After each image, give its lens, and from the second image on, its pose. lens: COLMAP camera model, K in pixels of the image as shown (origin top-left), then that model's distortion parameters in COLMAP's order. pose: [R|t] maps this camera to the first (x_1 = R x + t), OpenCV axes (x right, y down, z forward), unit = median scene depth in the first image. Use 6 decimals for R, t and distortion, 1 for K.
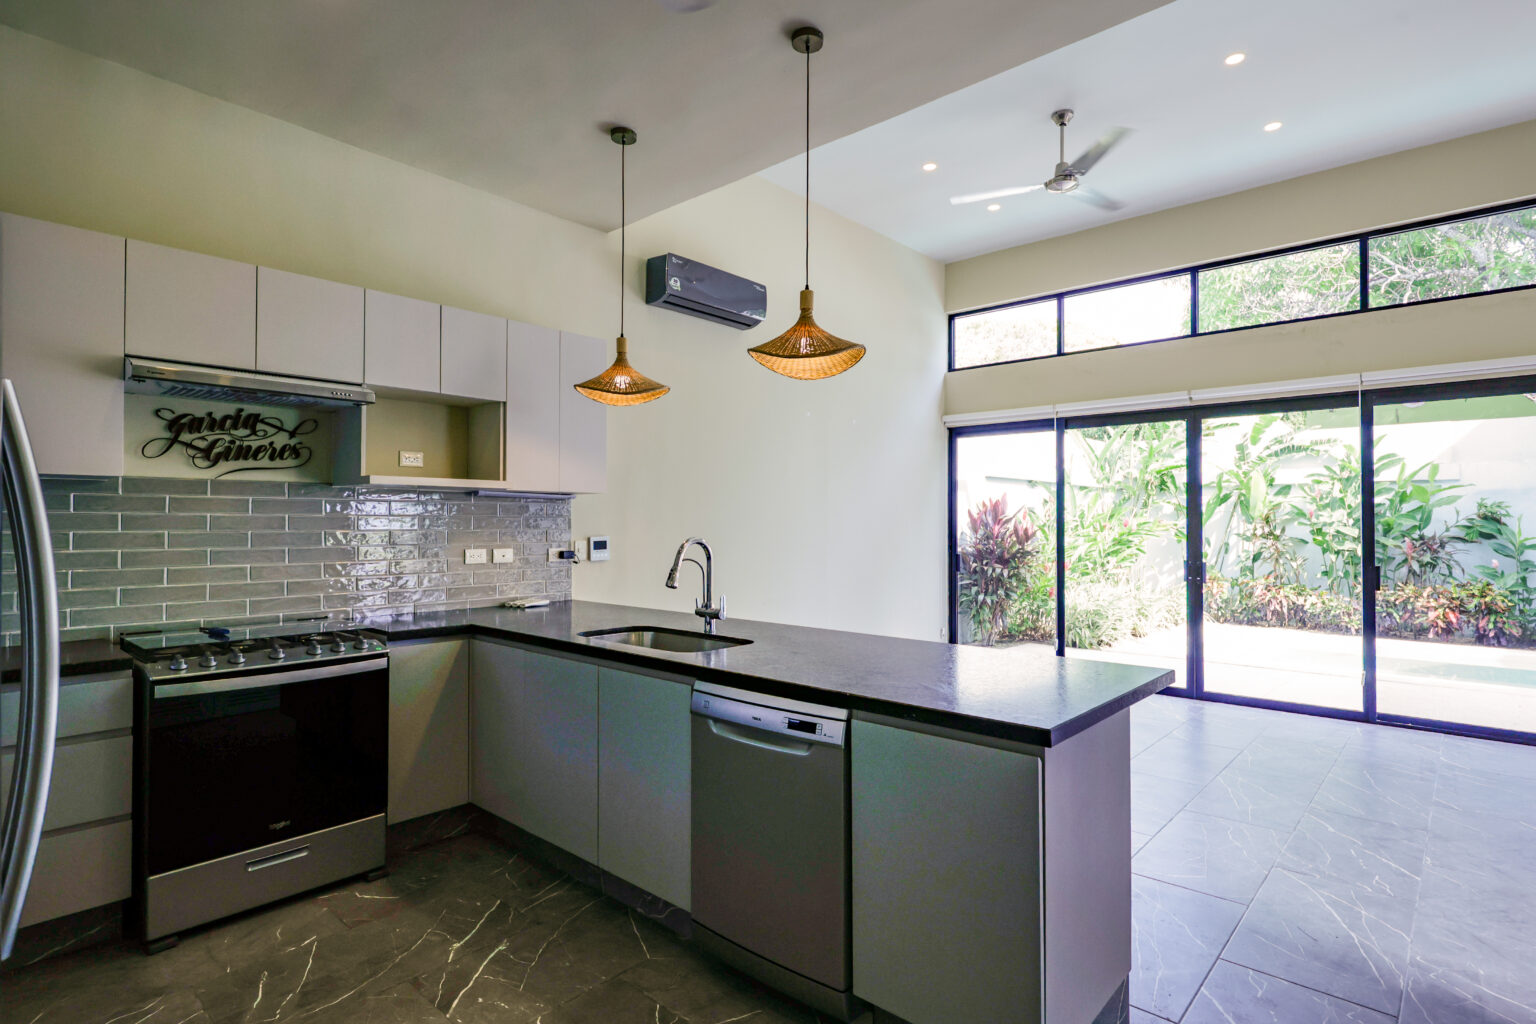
lens RADIAL K [[774.8, 0, 773.1], [0, 774.8, 506.2], [0, 0, 1]] dist [-0.000882, 0.000782]
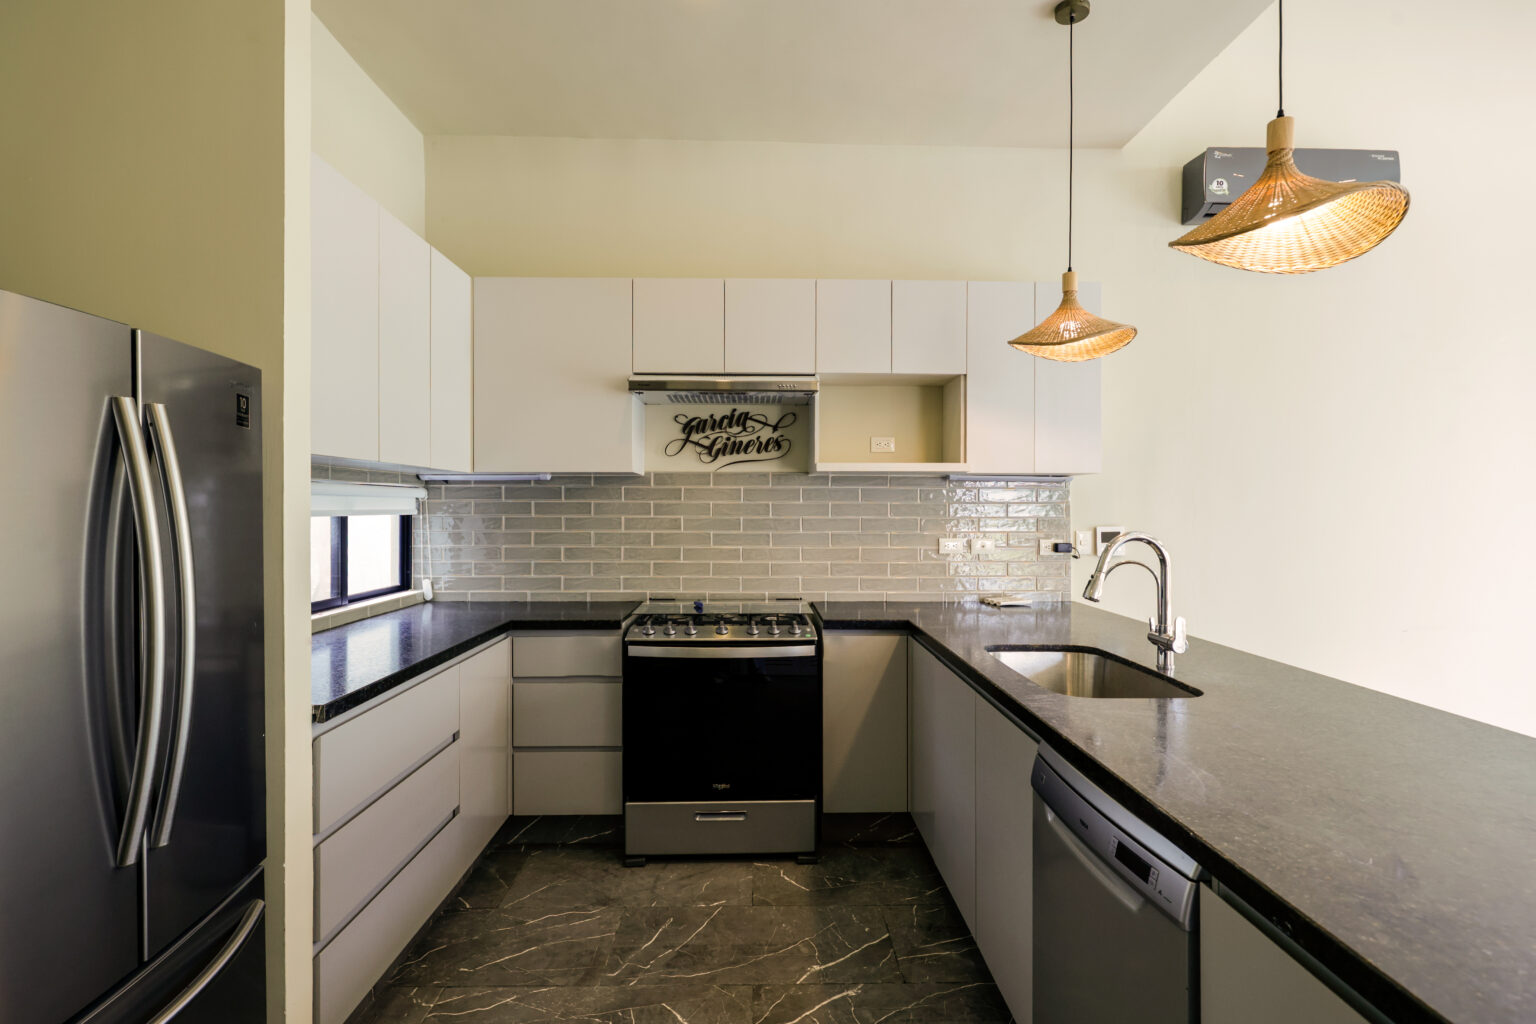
lens RADIAL K [[774.8, 0, 773.1], [0, 774.8, 506.2], [0, 0, 1]] dist [-0.000882, 0.000782]
pose [[0.685832, -0.001152, -0.727759, 0.181479], [0.014564, 0.999820, 0.012143, 0.003639], [0.727614, -0.018927, 0.685725, 0.269356]]
